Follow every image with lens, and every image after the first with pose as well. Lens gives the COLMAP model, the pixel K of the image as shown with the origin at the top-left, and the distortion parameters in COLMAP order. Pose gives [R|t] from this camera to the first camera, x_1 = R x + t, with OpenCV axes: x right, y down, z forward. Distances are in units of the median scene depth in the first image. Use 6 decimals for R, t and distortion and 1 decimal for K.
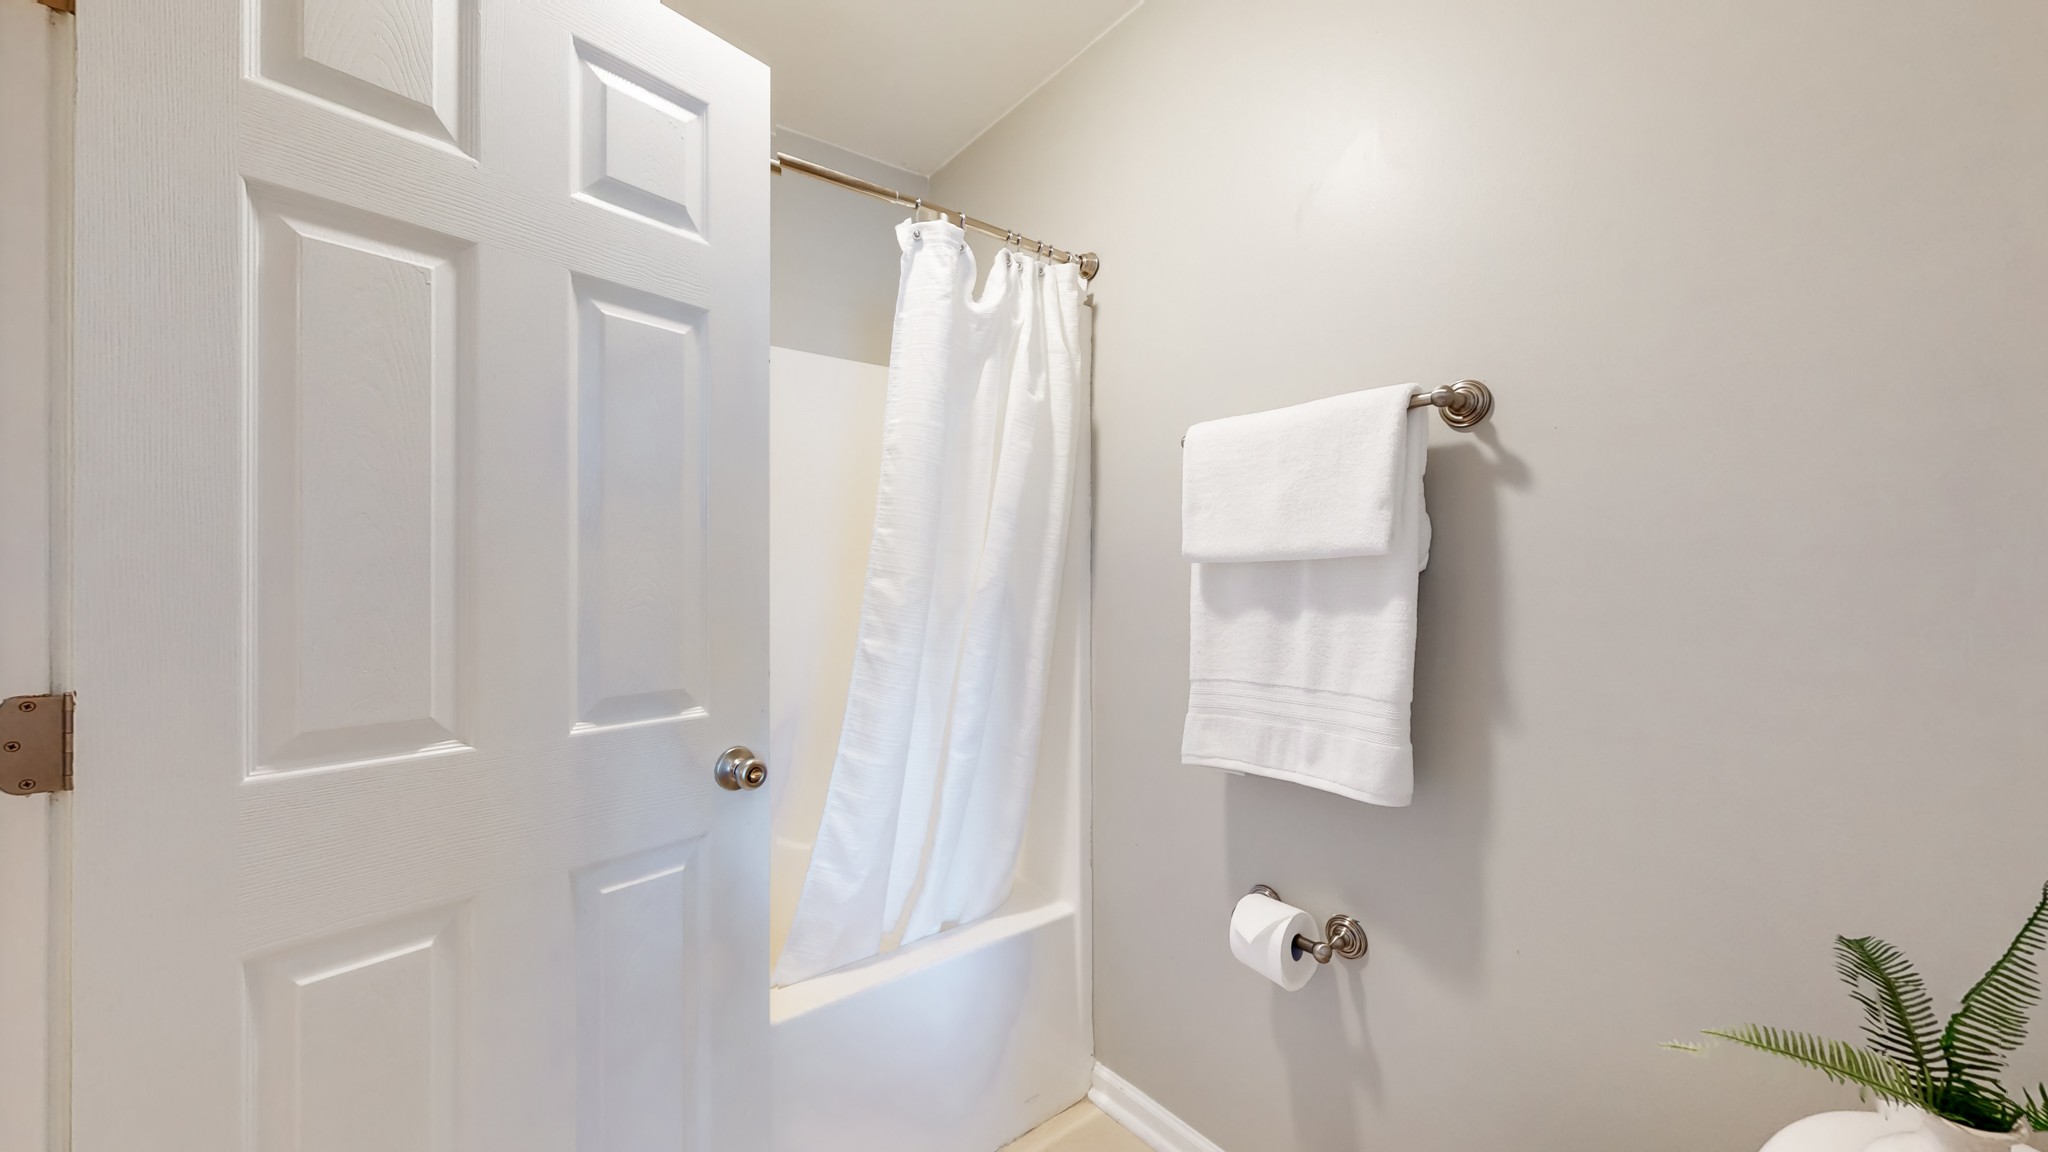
lens RADIAL K [[751.2, 0, 1028.7], [0, 751.2, 585.0], [0, 0, 1]] dist [0.000680, 0.000262]
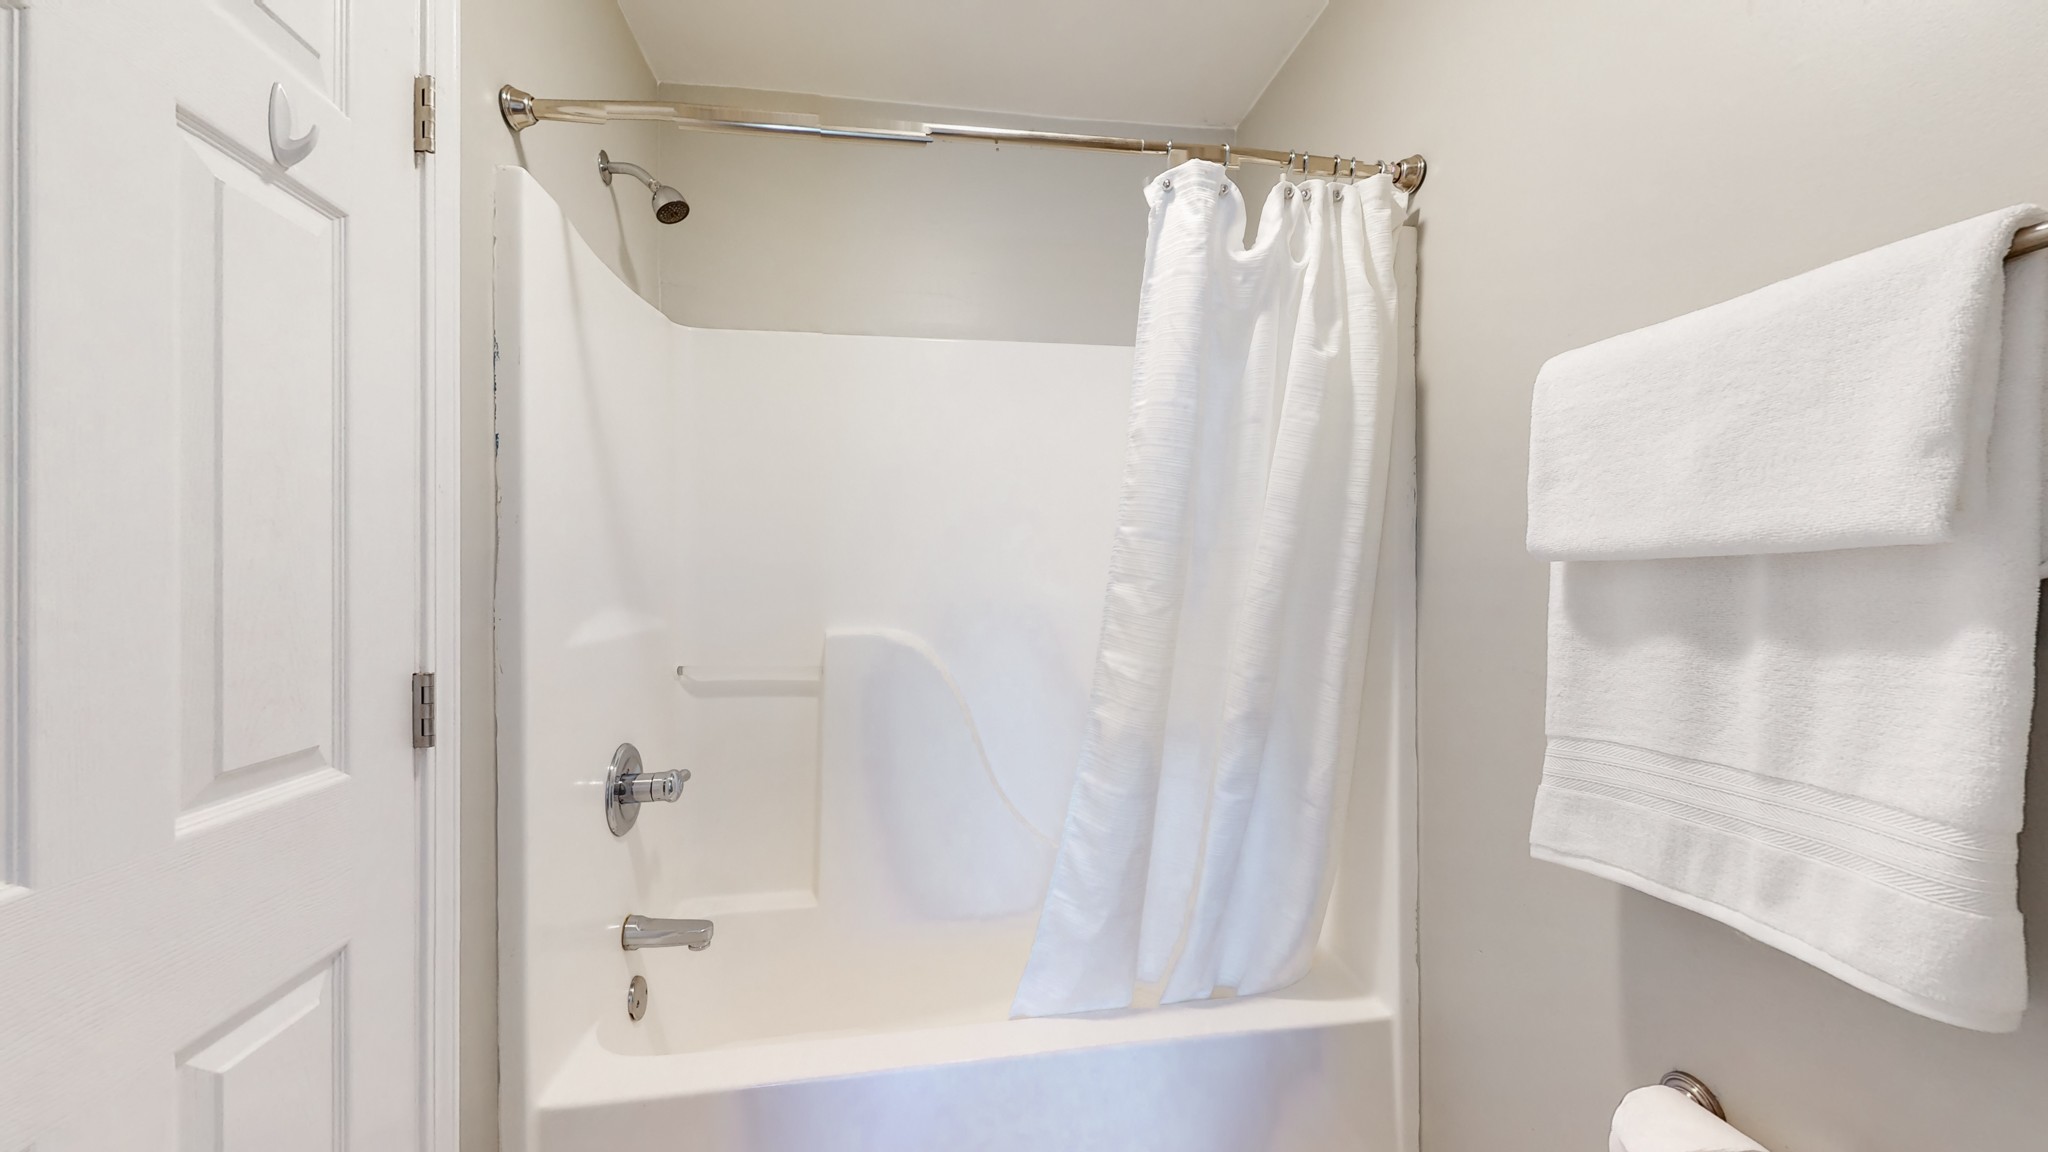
lens RADIAL K [[751.2, 0, 1024.2], [0, 751.2, 579.4], [0, 0, 1]] dist [0.000680, 0.000262]
pose [[0.872815, -0.000186, -0.488052, 0.133602], [-0.003168, 0.999977, -0.006046, -0.007852], [0.488041, 0.006823, 0.872794, 0.177531]]
